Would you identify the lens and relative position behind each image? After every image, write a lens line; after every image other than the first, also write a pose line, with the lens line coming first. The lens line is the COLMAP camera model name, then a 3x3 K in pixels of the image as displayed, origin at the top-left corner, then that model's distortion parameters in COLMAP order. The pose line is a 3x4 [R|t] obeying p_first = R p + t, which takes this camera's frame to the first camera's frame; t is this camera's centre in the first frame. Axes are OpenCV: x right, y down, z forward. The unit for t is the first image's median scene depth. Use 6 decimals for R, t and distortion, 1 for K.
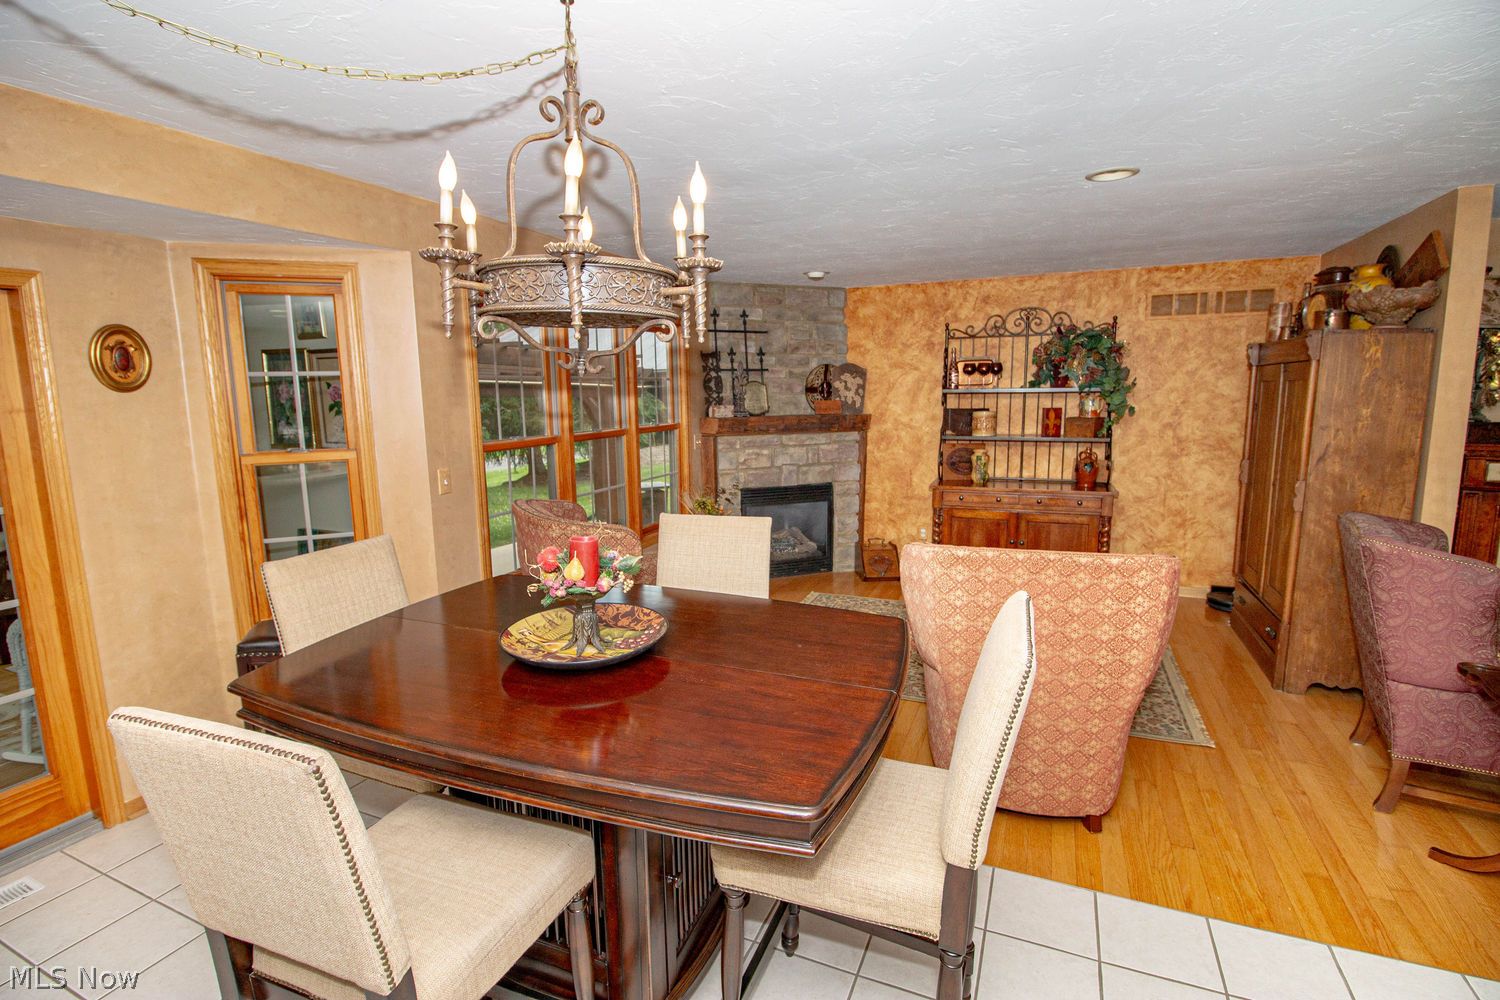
lens RADIAL K [[701.5, 0, 743.6], [0, 701.5, 494.2], [0, 0, 1]] dist [0.000603, -0.014402]
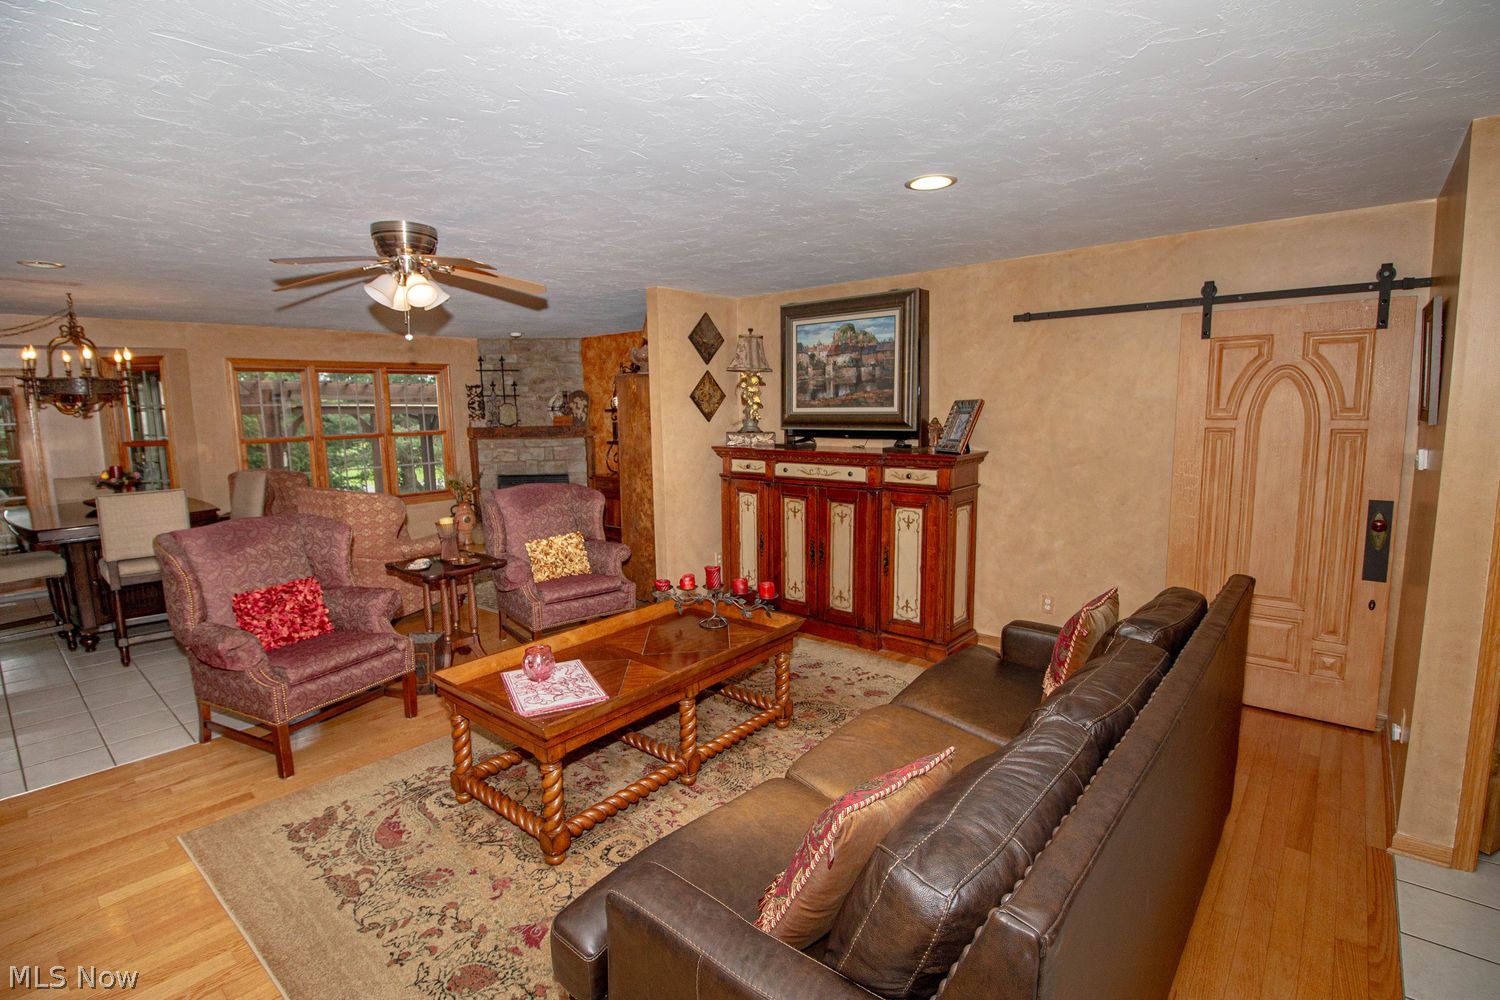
lens RADIAL K [[701.5, 0, 743.6], [0, 701.5, 494.2], [0, 0, 1]] dist [0.000603, -0.014402]
pose [[0.954530, 0.037095, -0.295799, 0.975785], [-0.041301, 0.999115, -0.007984, 0.024582], [0.295241, 0.019838, 0.955217, -0.285426]]
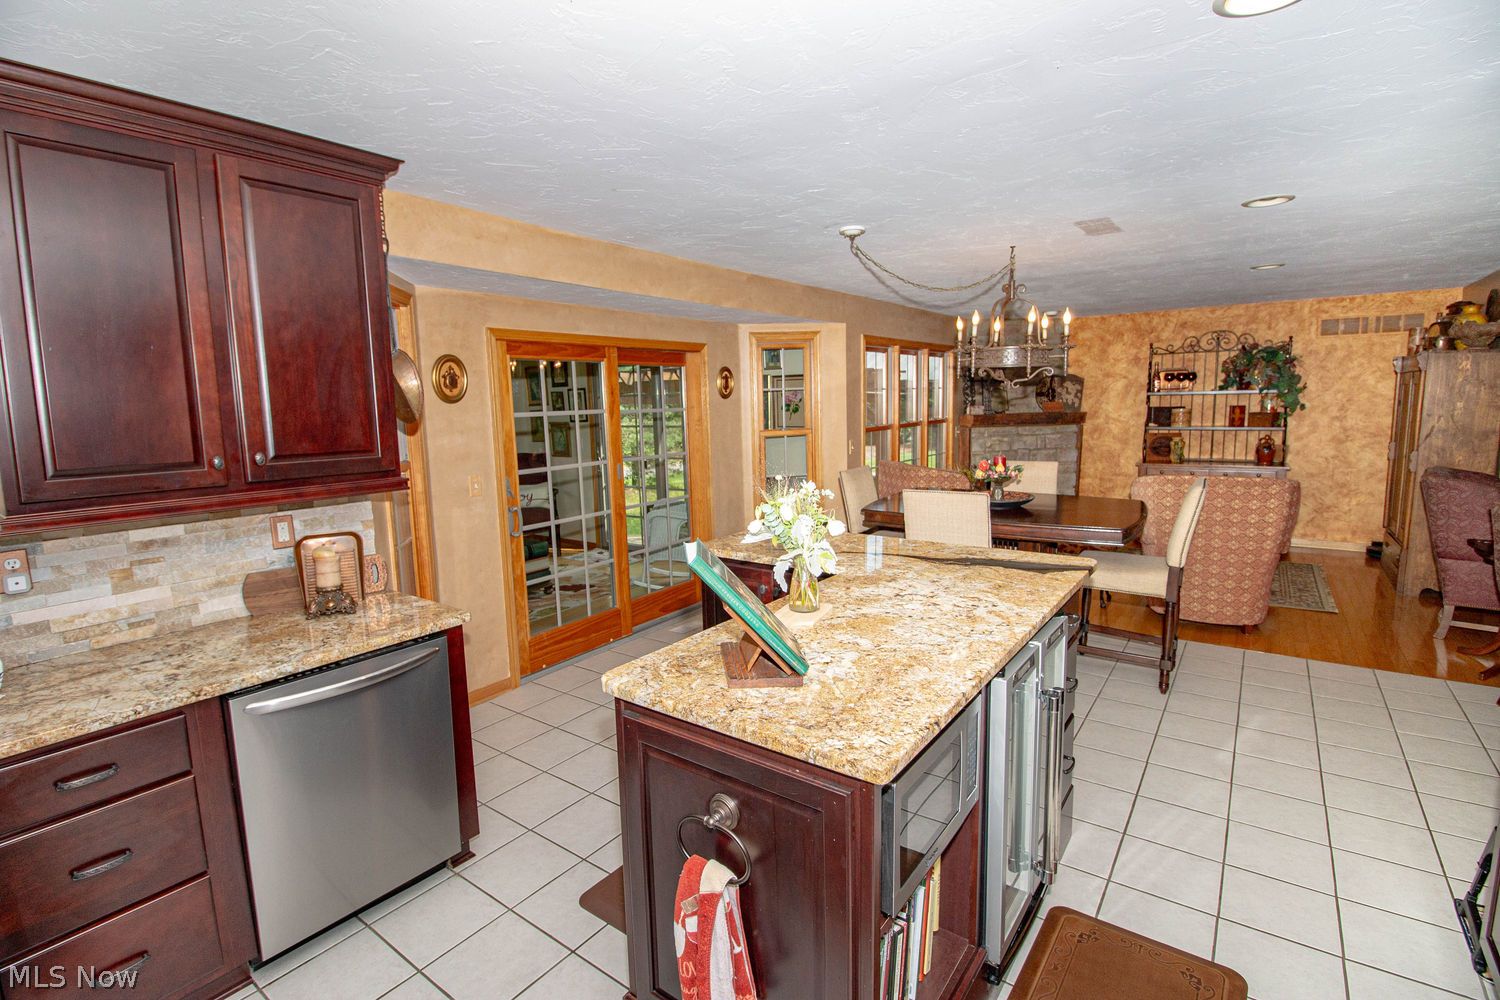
lens RADIAL K [[701.5, 0, 743.6], [0, 701.5, 494.2], [0, 0, 1]] dist [0.000603, -0.014402]
pose [[0.975475, 0.017672, -0.219399, -0.174186], [-0.019856, 0.999773, -0.007755, 0.071654], [0.219212, 0.011921, 0.975604, -0.480741]]
